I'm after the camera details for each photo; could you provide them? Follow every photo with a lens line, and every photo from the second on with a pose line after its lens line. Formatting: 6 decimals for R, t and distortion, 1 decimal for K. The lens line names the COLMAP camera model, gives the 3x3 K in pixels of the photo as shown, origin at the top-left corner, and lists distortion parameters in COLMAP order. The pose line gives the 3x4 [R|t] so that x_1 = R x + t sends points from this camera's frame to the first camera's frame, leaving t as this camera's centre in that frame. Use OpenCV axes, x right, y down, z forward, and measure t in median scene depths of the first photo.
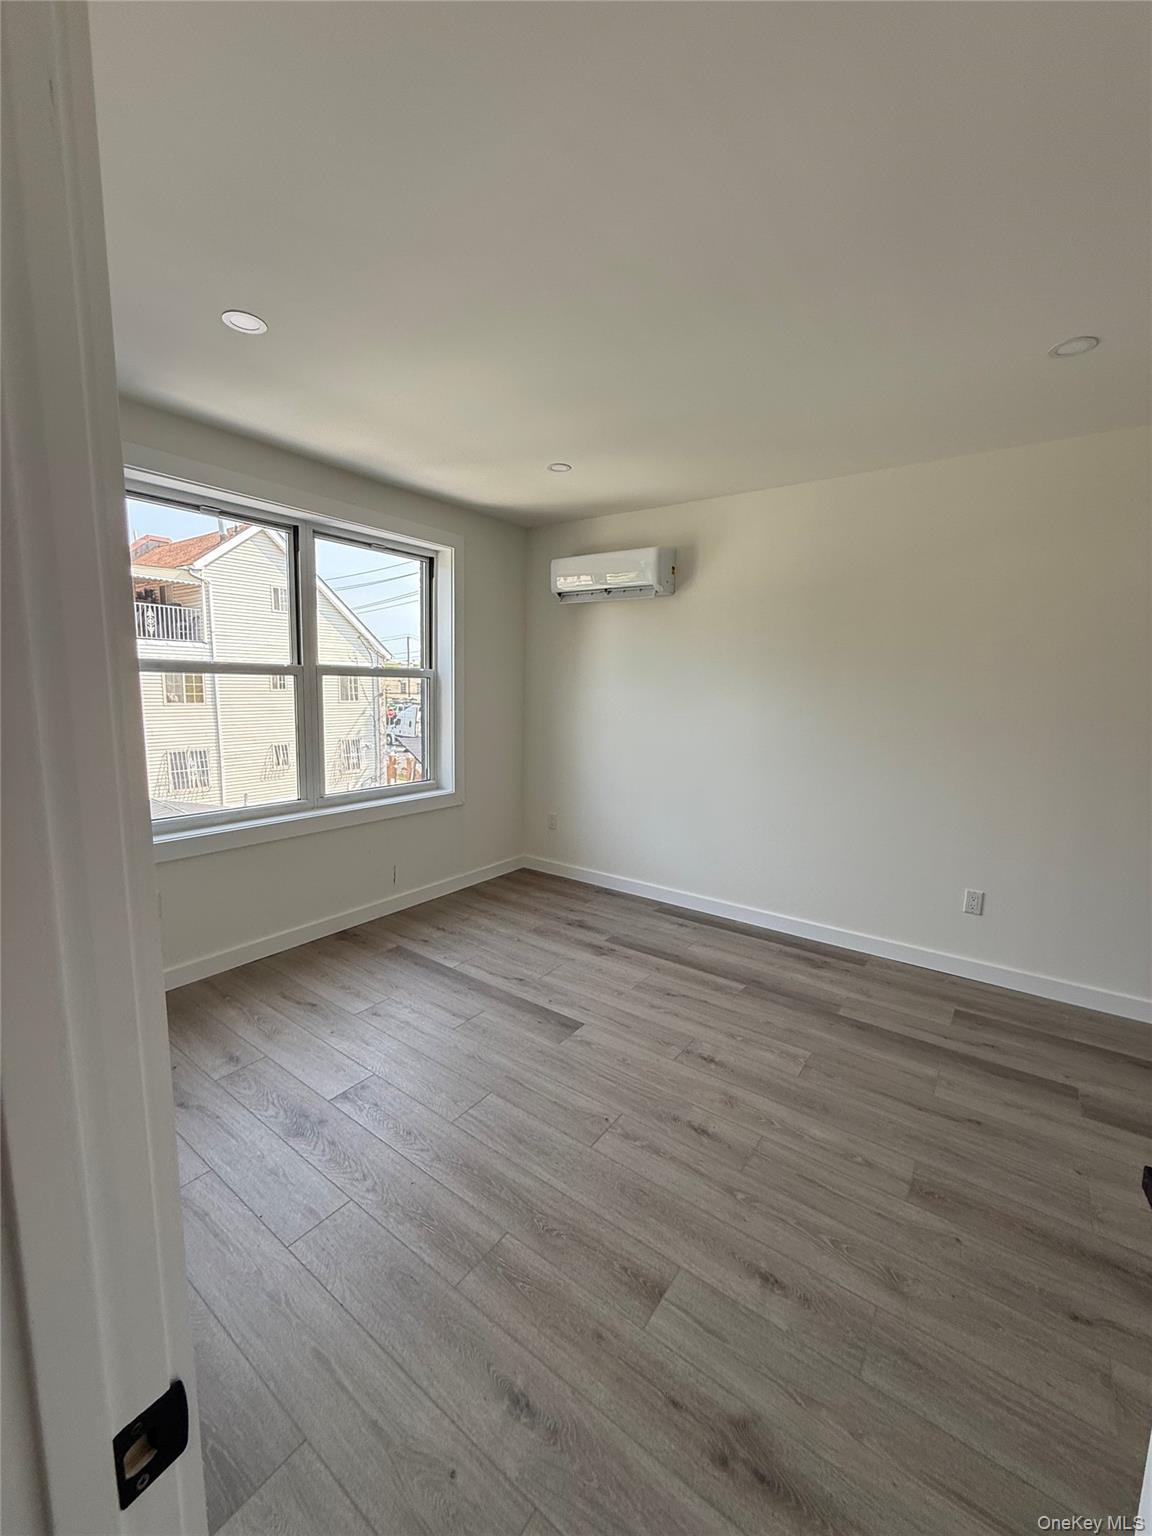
lens RADIAL K [[613.5, 0, 574.2], [0, 613.5, 772.1], [0, 0, 1]] dist [0.000119, 0.000267]
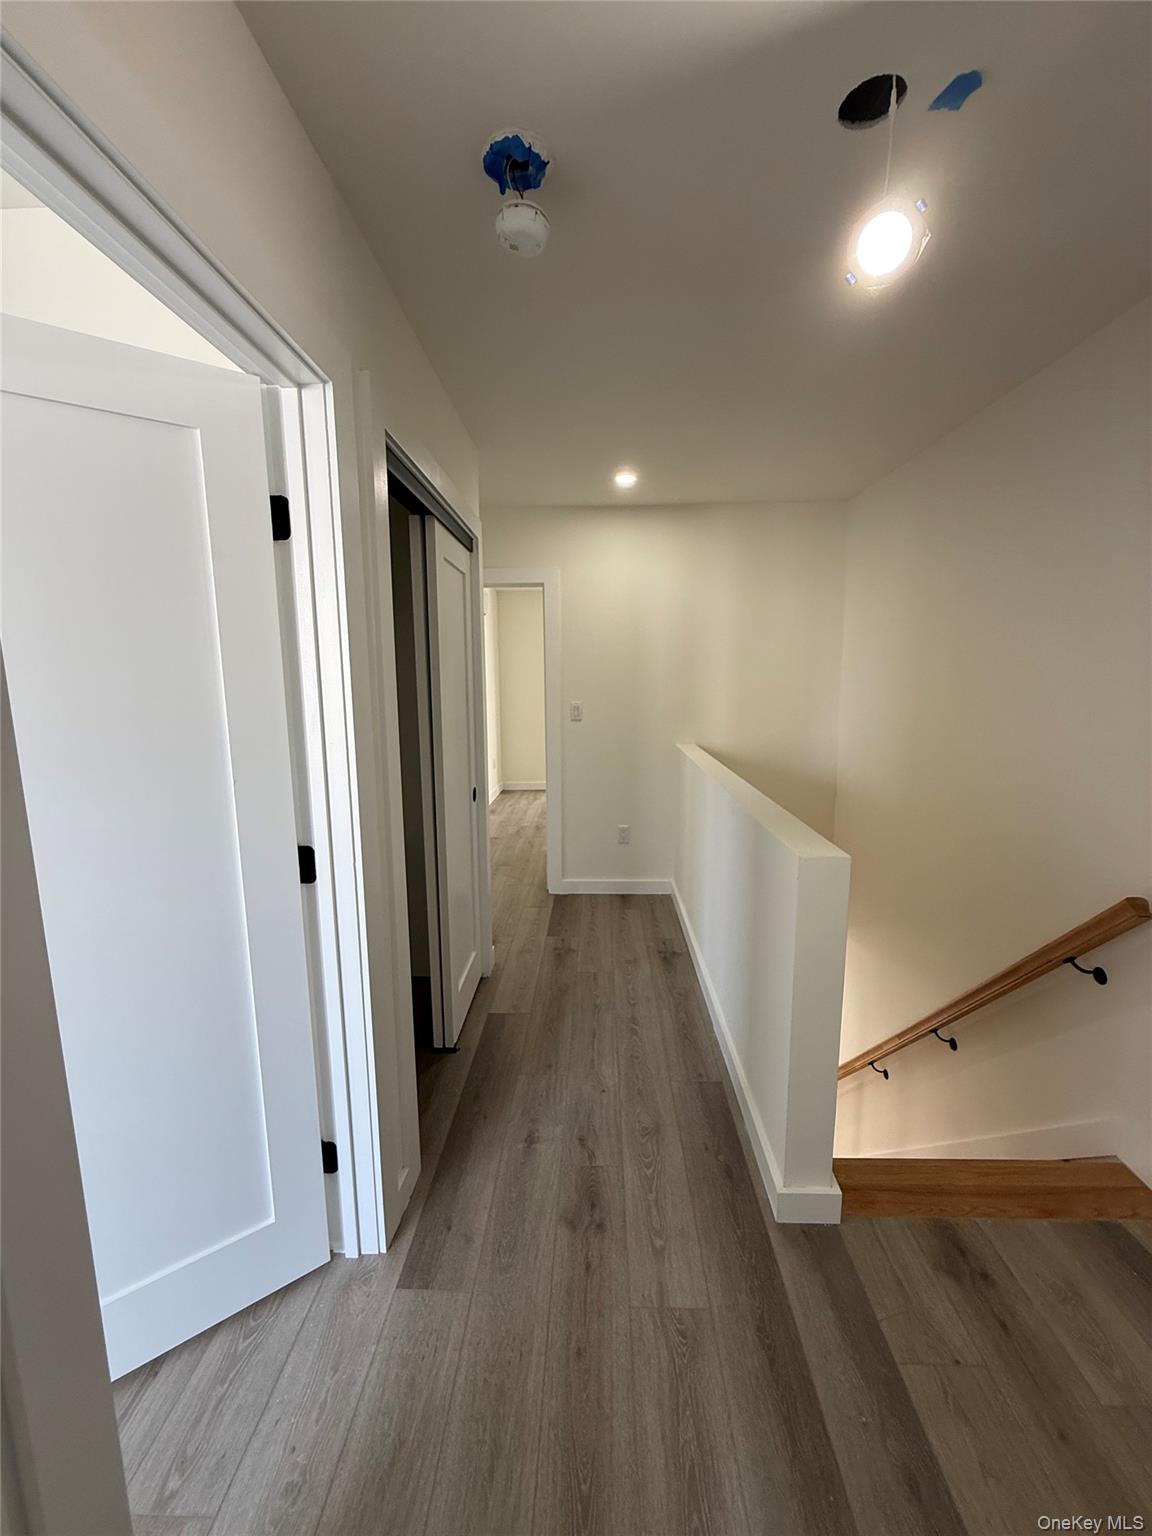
lens RADIAL K [[613.5, 0, 580.6], [0, 613.5, 762.9], [0, 0, 1]] dist [0.000119, 0.000267]
pose [[-0.569501, -0.101292, 0.815726, -0.302447], [0.128911, 0.969093, 0.210336, -0.086372], [-0.811819, 0.224943, -0.538841, 0.602961]]
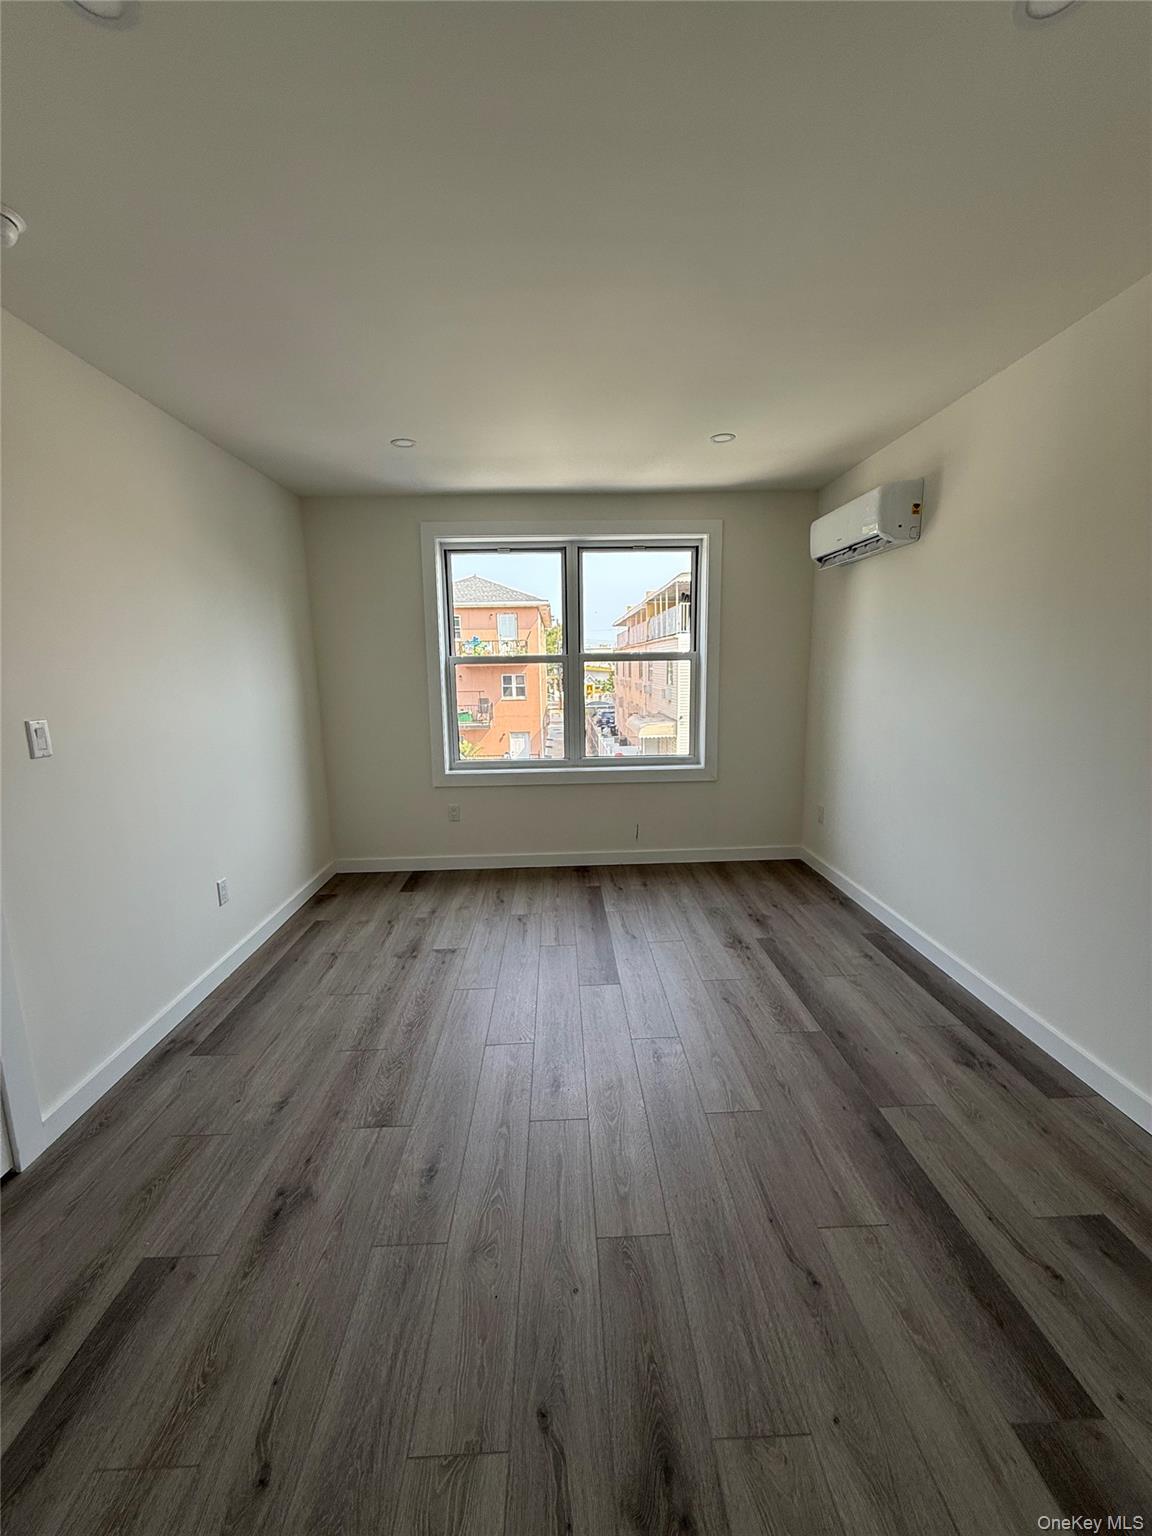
lens RADIAL K [[613.5, 0, 578.5], [0, 613.5, 772.8], [0, 0, 1]] dist [0.000119, 0.000267]
pose [[0.618287, 0.106341, -0.778725, 0.672044], [-0.081680, 0.994133, 0.070905, -0.021746], [0.781696, 0.019766, 0.623346, 0.238210]]
